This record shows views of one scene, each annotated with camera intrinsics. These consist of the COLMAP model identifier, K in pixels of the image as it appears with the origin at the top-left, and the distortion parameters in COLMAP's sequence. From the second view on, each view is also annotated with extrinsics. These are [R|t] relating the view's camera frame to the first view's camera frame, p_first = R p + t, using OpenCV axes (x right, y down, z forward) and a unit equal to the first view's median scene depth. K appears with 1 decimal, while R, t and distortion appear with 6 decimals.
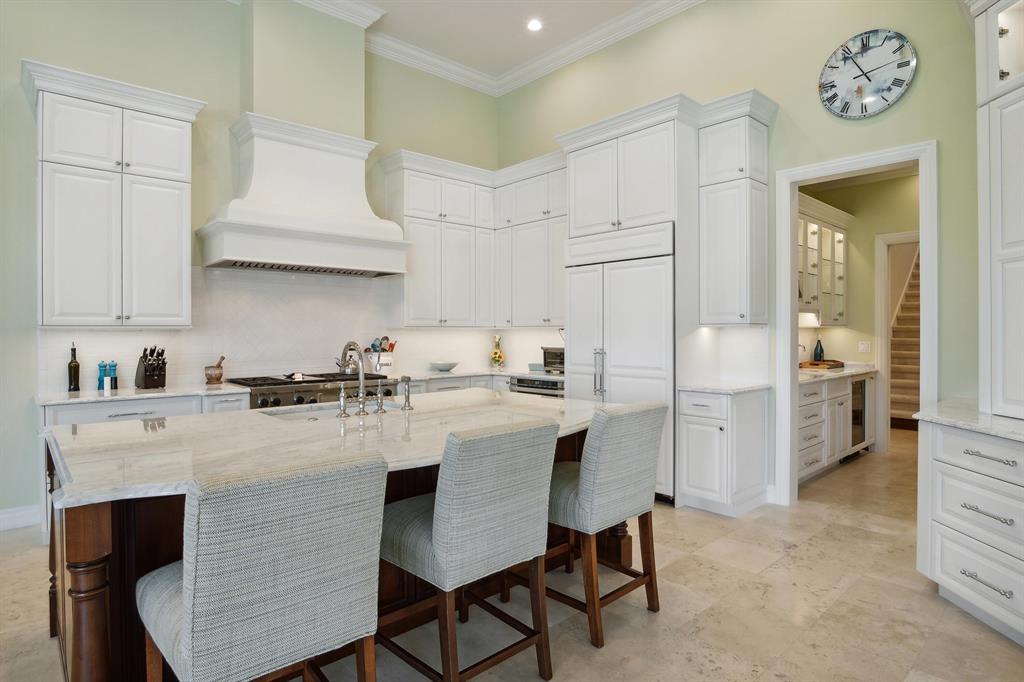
lens RADIAL K [[558.4, 0, 512.9], [0, 558.4, 335.7], [0, 0, 1]] dist [-0.027817, 0.004161]
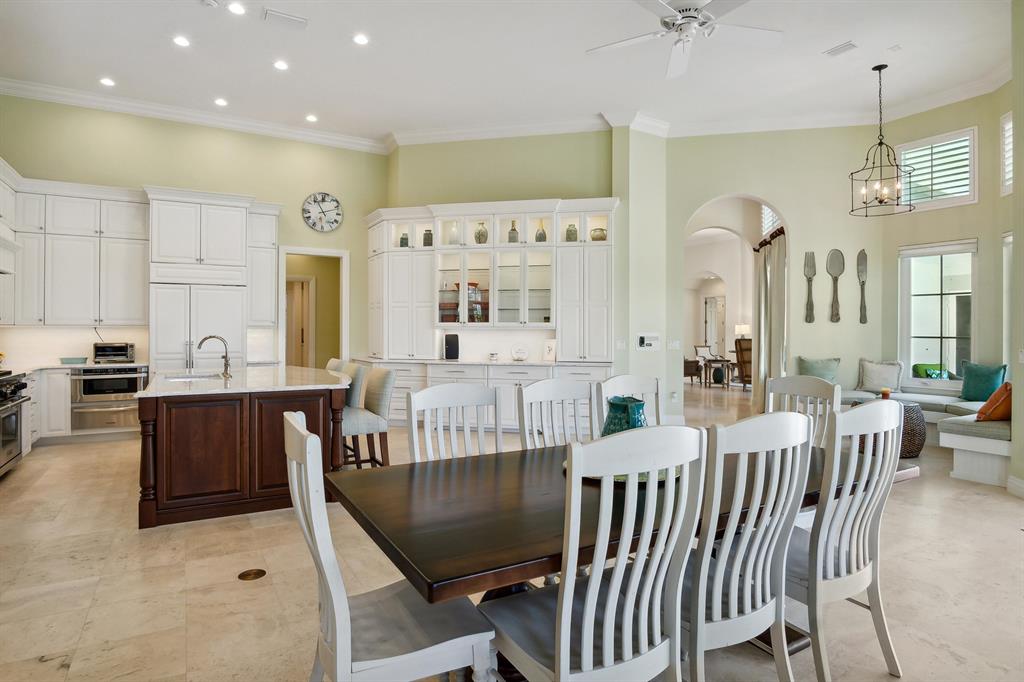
lens RADIAL K [[558.4, 0, 508.1], [0, 558.4, 332.8], [0, 0, 1]] dist [-0.027817, 0.004161]
pose [[0.222023, -0.001864, 0.975040, -1.272304], [0.003628, 0.999993, 0.001086, 0.002390], [-0.975035, 0.003297, 0.222028, -0.192175]]
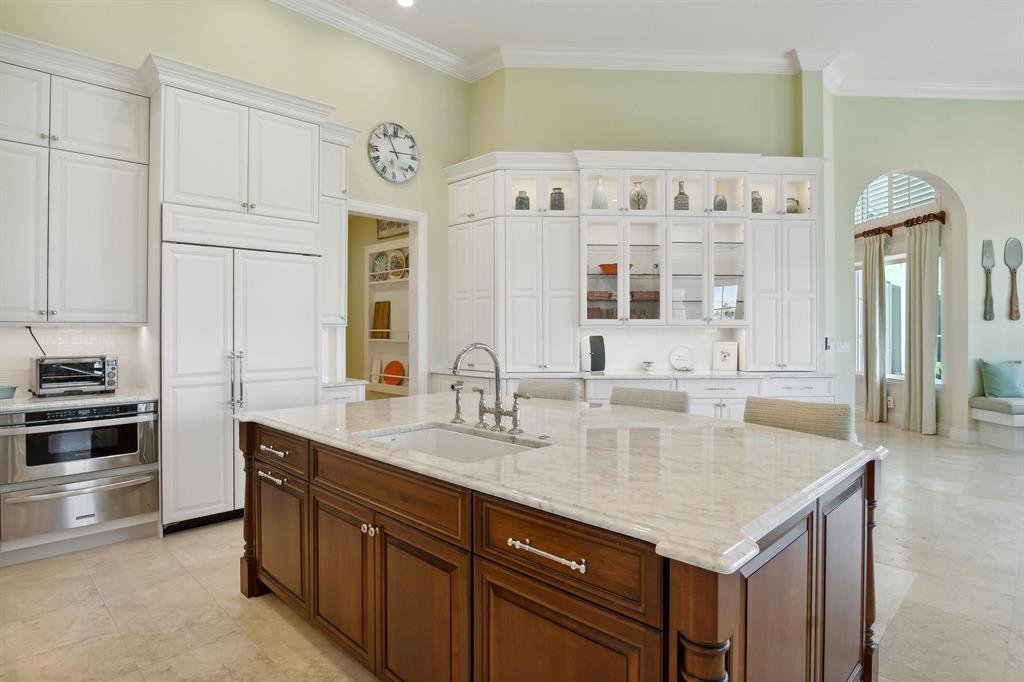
lens RADIAL K [[558.4, 0, 506.6], [0, 558.4, 325.8], [0, 0, 1]] dist [-0.027817, 0.004161]
pose [[-0.039066, 0.010515, 0.999181, -0.779238], [0.007430, 0.999920, -0.010232, -0.003868], [-0.999209, 0.007024, -0.039141, 0.725144]]
